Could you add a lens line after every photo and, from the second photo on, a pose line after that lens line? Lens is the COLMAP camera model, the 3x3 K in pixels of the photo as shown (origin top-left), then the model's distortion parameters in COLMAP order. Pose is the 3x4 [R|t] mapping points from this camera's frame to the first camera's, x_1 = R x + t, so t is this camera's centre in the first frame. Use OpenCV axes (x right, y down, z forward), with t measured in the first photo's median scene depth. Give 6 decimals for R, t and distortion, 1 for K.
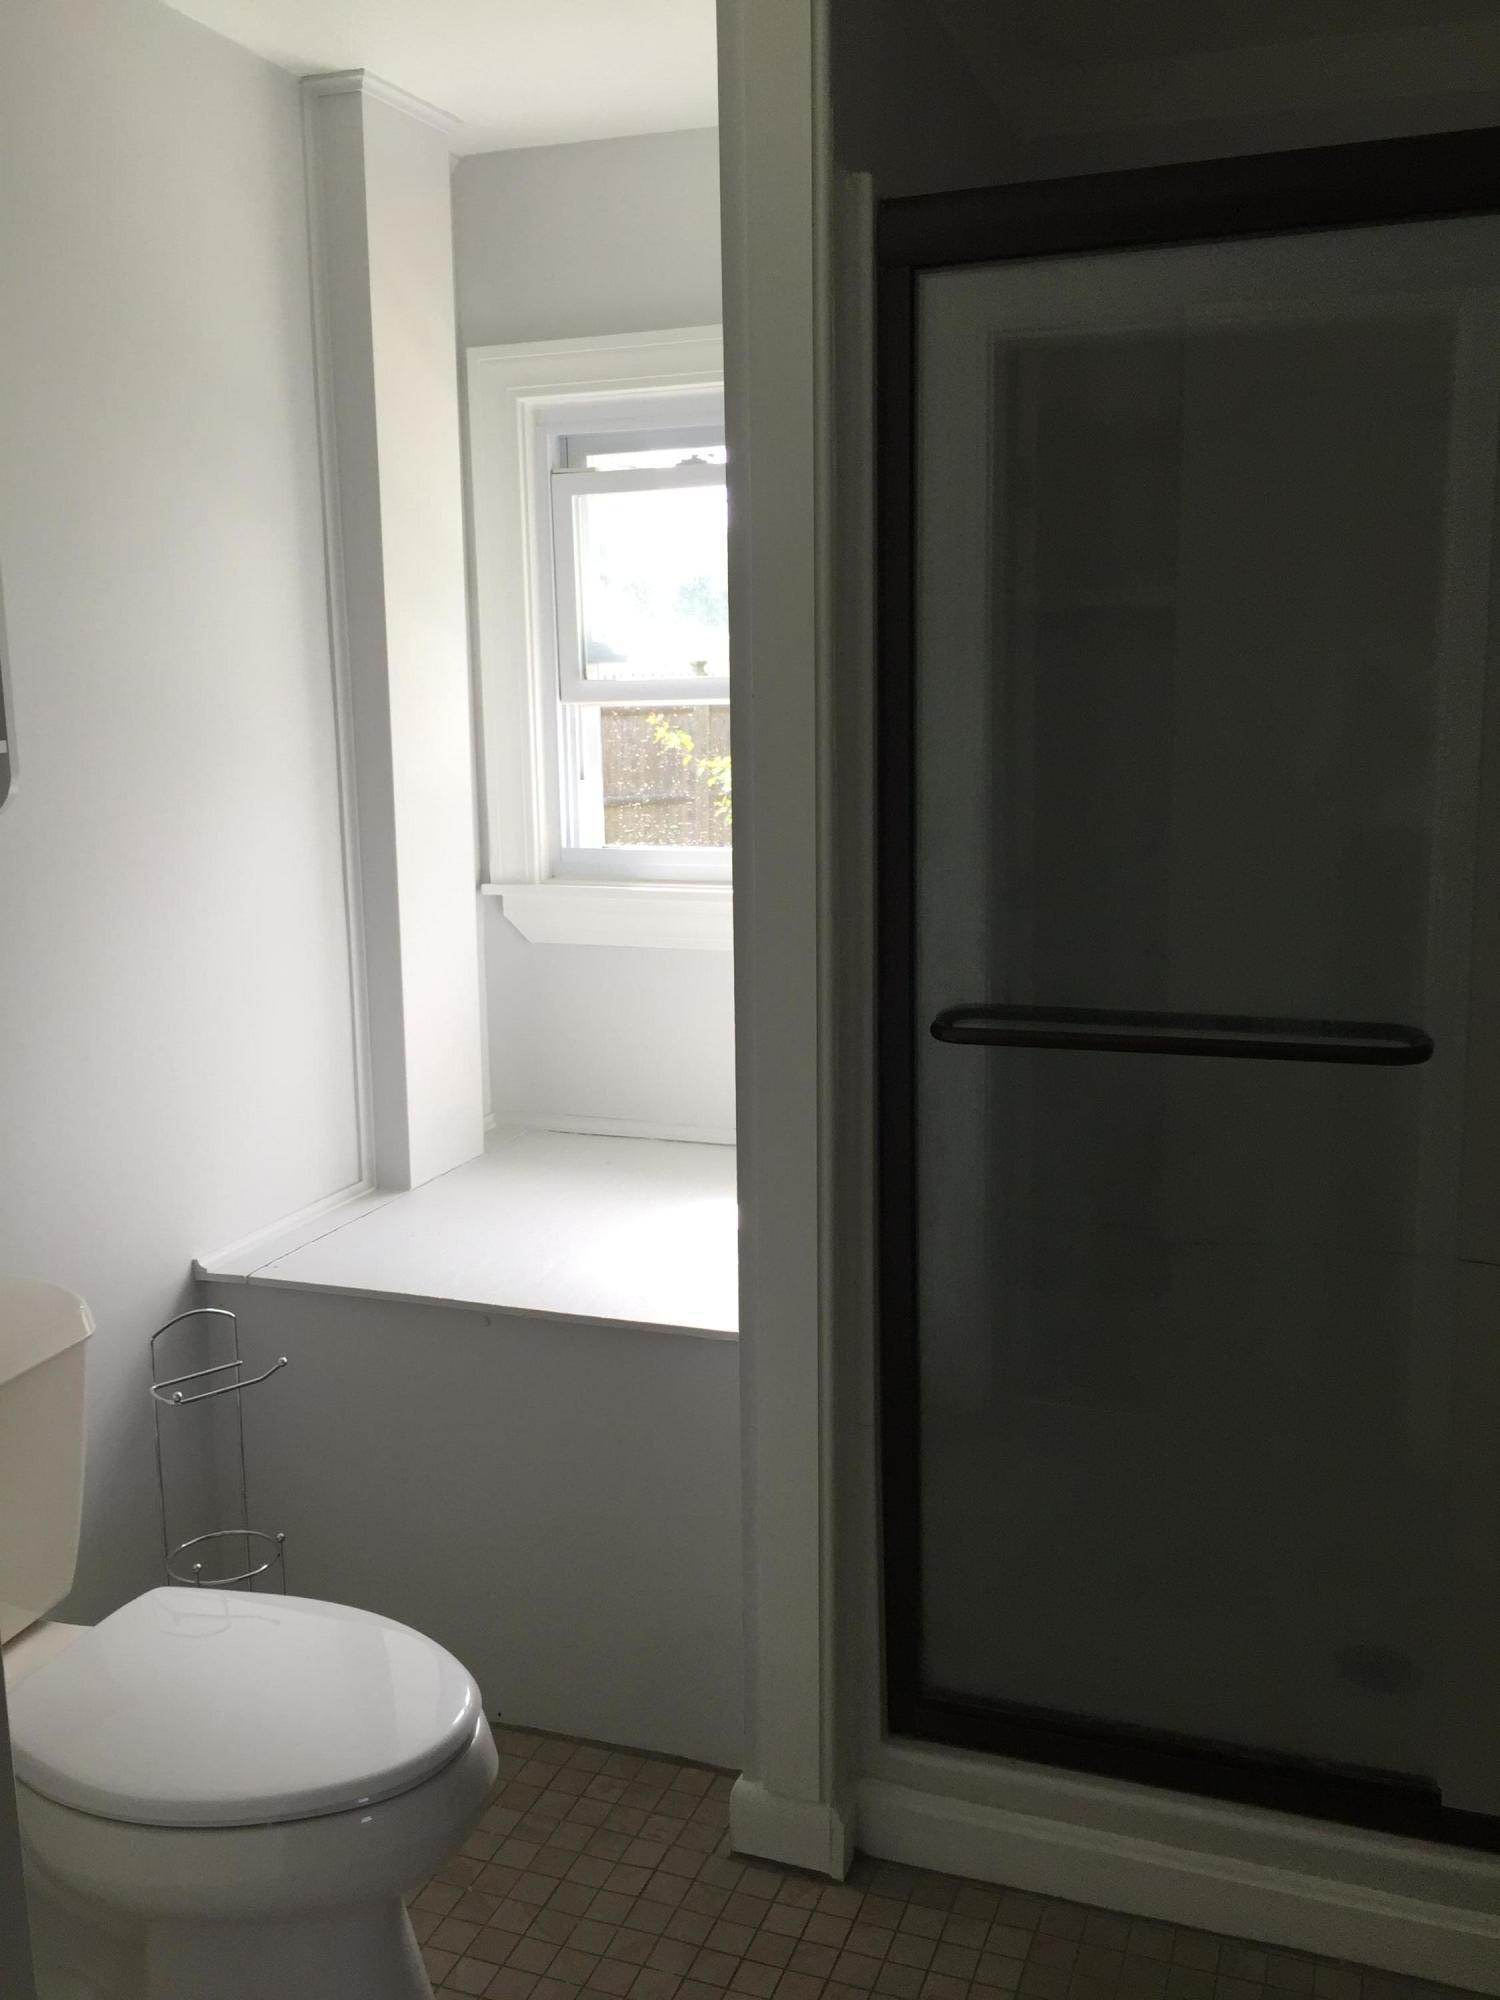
lens RADIAL K [[1628.8, 0, 750.5], [0, 1628.8, 992.2], [0, 0, 1]] dist [-0.004726, -0.003150]
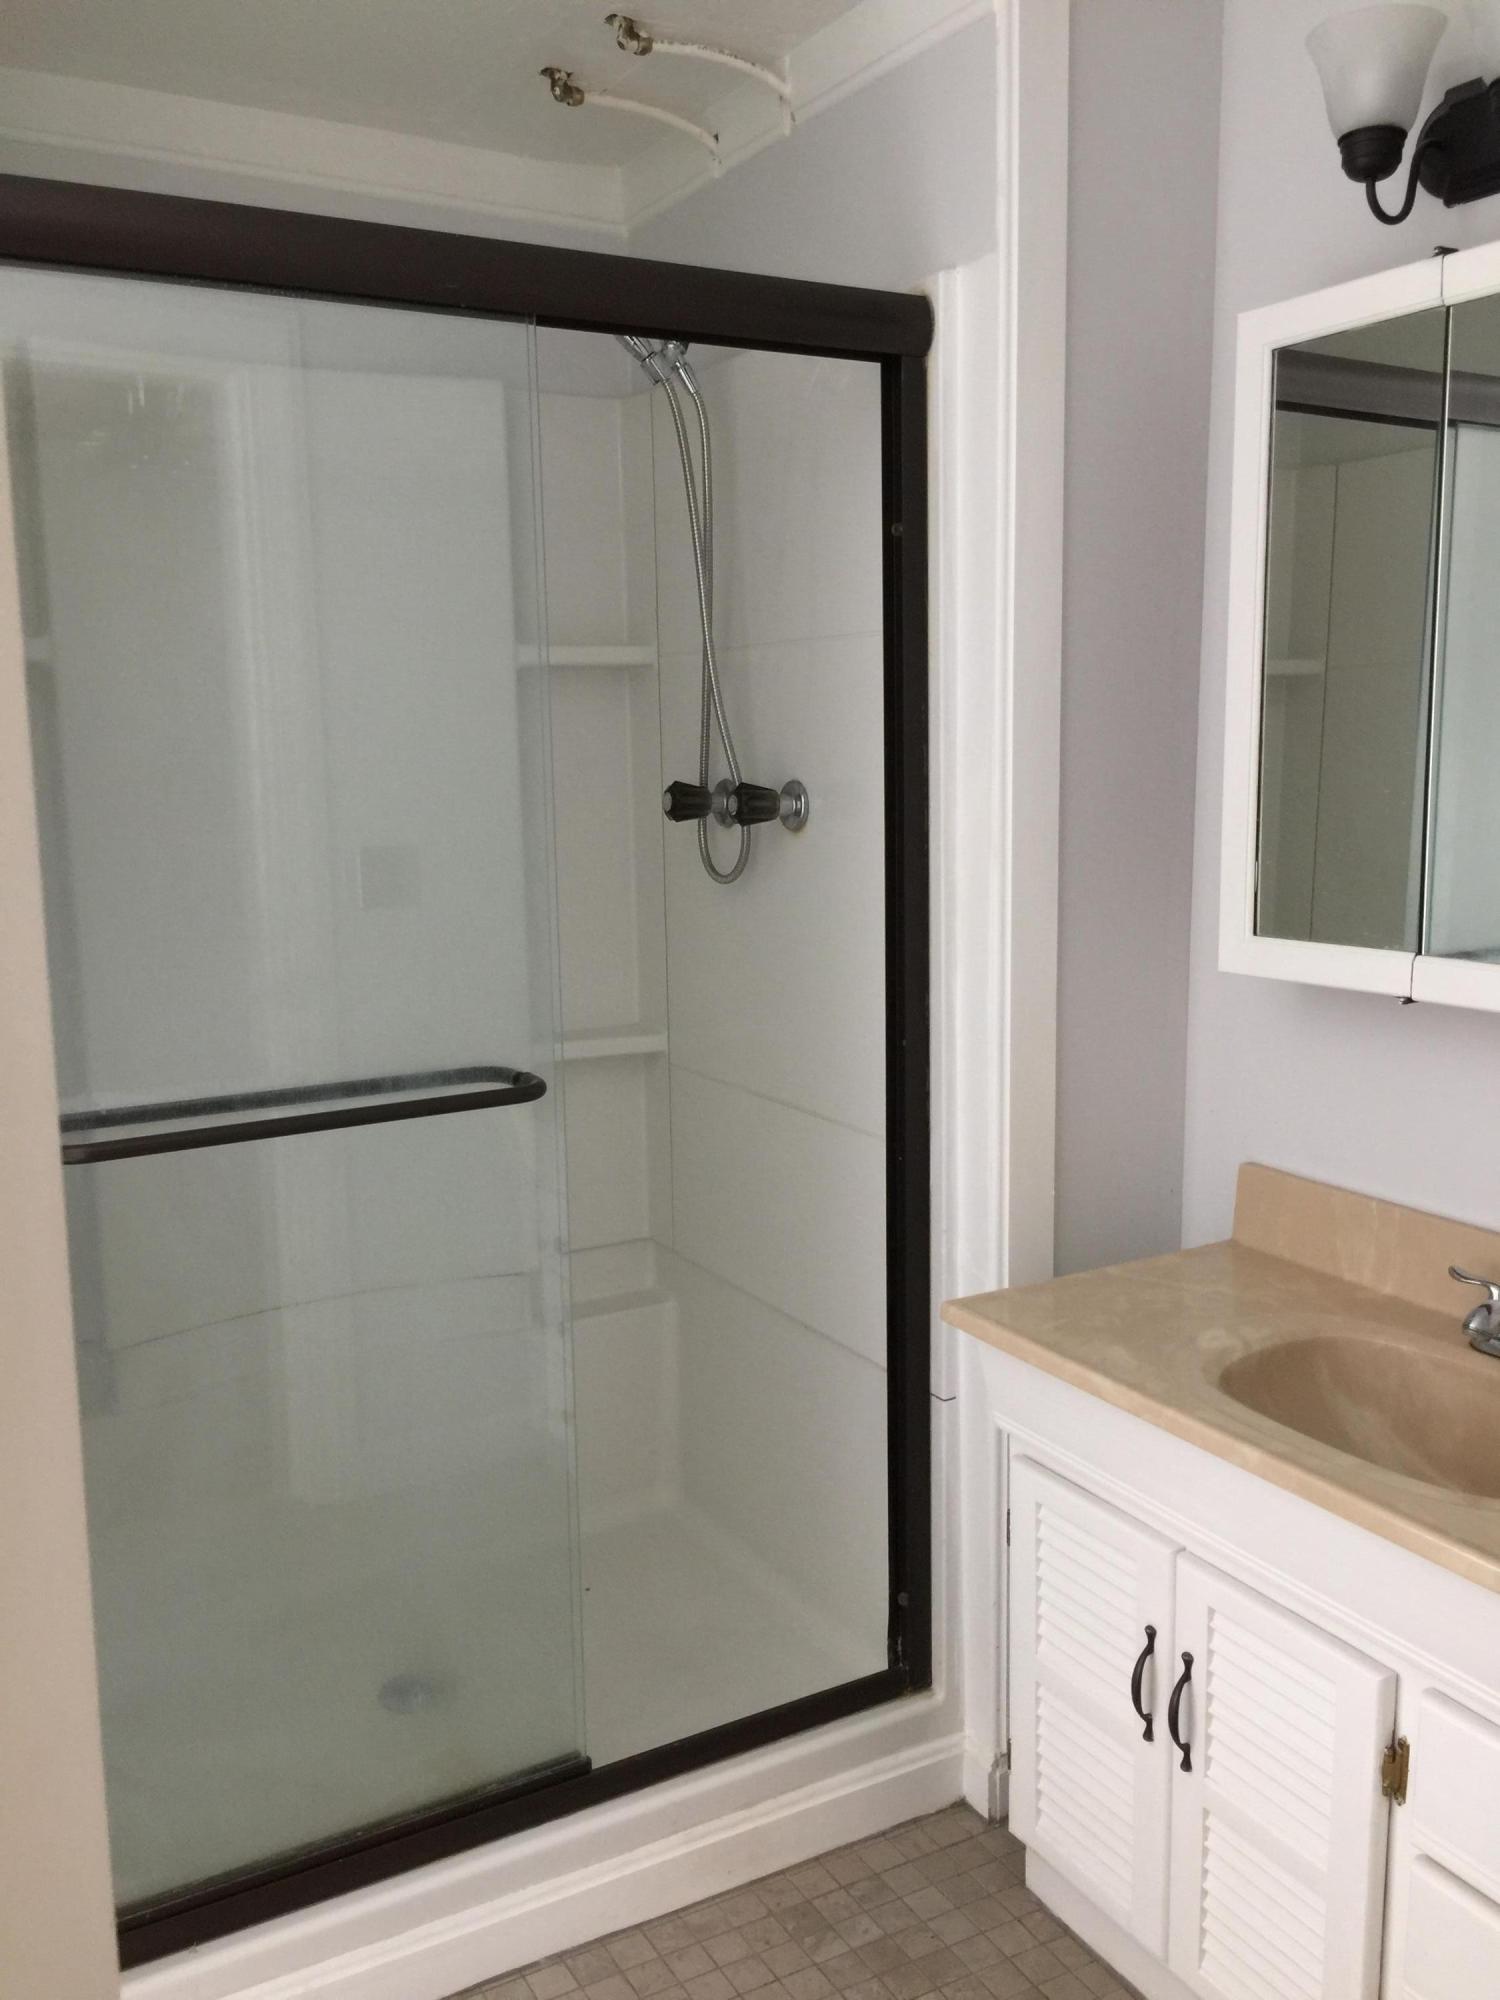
lens RADIAL K [[1716.2, 0, 760.1], [0, 1716.2, 1005.5], [0, 0, 1]] dist [0.056827, -0.075816]
pose [[0.642936, -0.103719, 0.758864, -0.336721], [0.132300, 0.990935, 0.023349, -0.022730], [-0.754407, 0.085386, 0.650830, 0.112725]]
